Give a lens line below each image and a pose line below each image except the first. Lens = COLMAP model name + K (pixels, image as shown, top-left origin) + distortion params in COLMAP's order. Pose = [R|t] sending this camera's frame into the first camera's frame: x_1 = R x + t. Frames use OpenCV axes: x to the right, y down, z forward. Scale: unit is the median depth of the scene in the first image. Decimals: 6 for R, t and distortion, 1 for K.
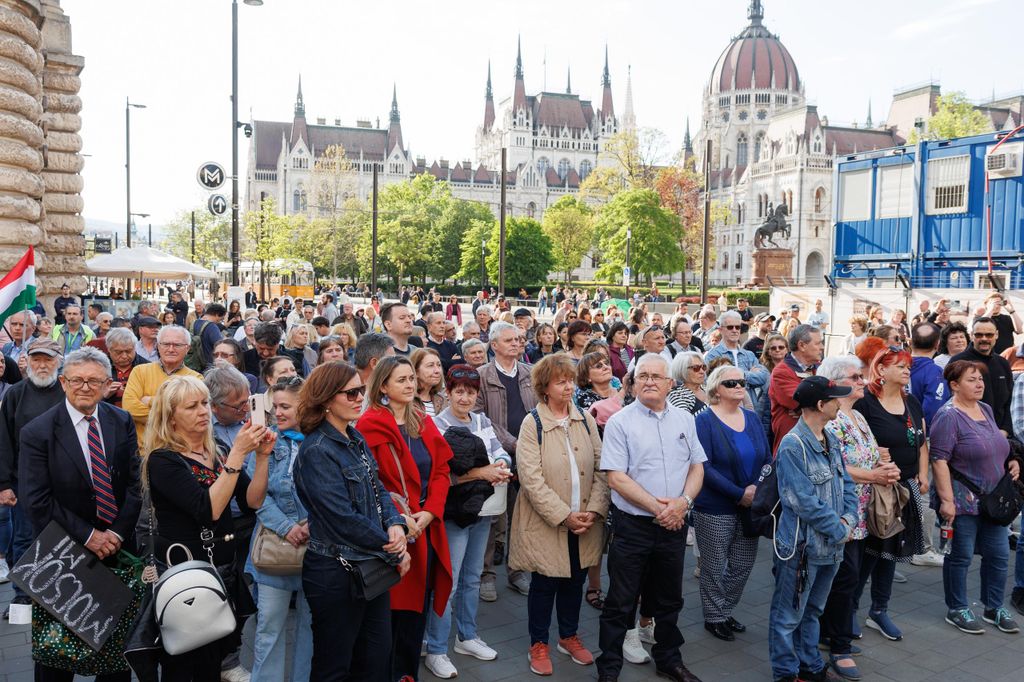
lens RADIAL K [[874.7, 0, 512.0], [0, 874.7, 341.0], [0, 0, 1]] dist [-0.008089, 0.005732]
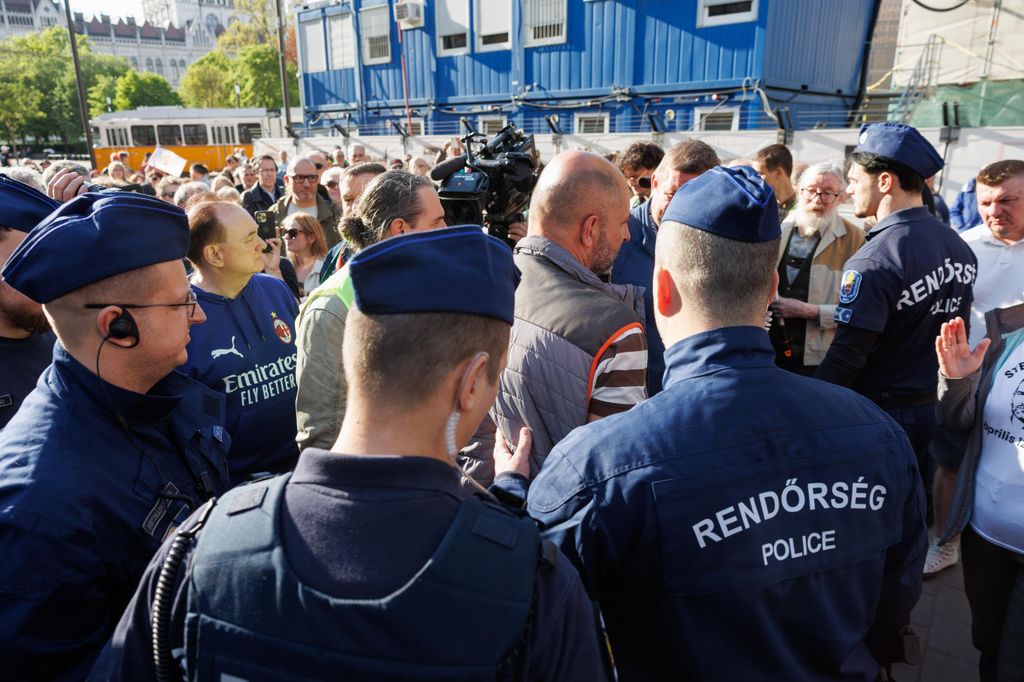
lens RADIAL K [[695.8, 0, 512.0], [0, 695.8, 341.0], [0, 0, 1]] dist [0.003888, 0.003151]
pose [[0.943007, -0.121283, 0.309884, 0.077280], [0.049534, 0.972003, 0.229687, -0.000525], [-0.329065, -0.201247, 0.922614, 0.018526]]
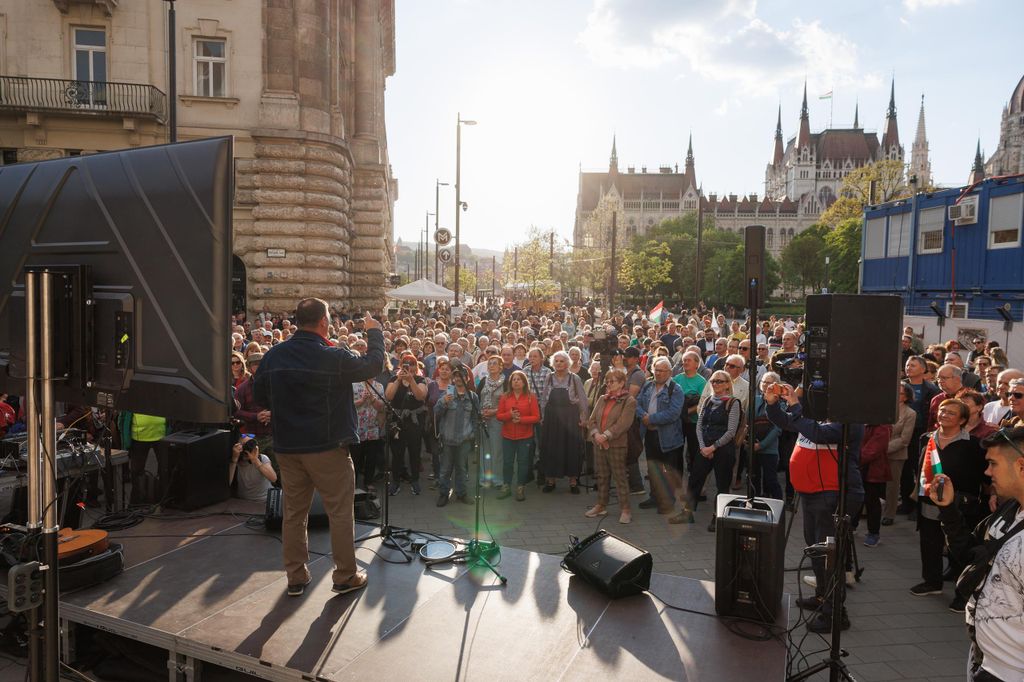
lens RADIAL K [[739.6, 0, 512.0], [0, 739.6, 341.0], [0, 0, 1]] dist [0.006137, 0.003119]
pose [[0.903807, 0.027895, -0.427031, 0.092783], [-0.029583, 0.999559, 0.002682, -0.002137], [0.426917, 0.010209, 0.904233, -0.041231]]
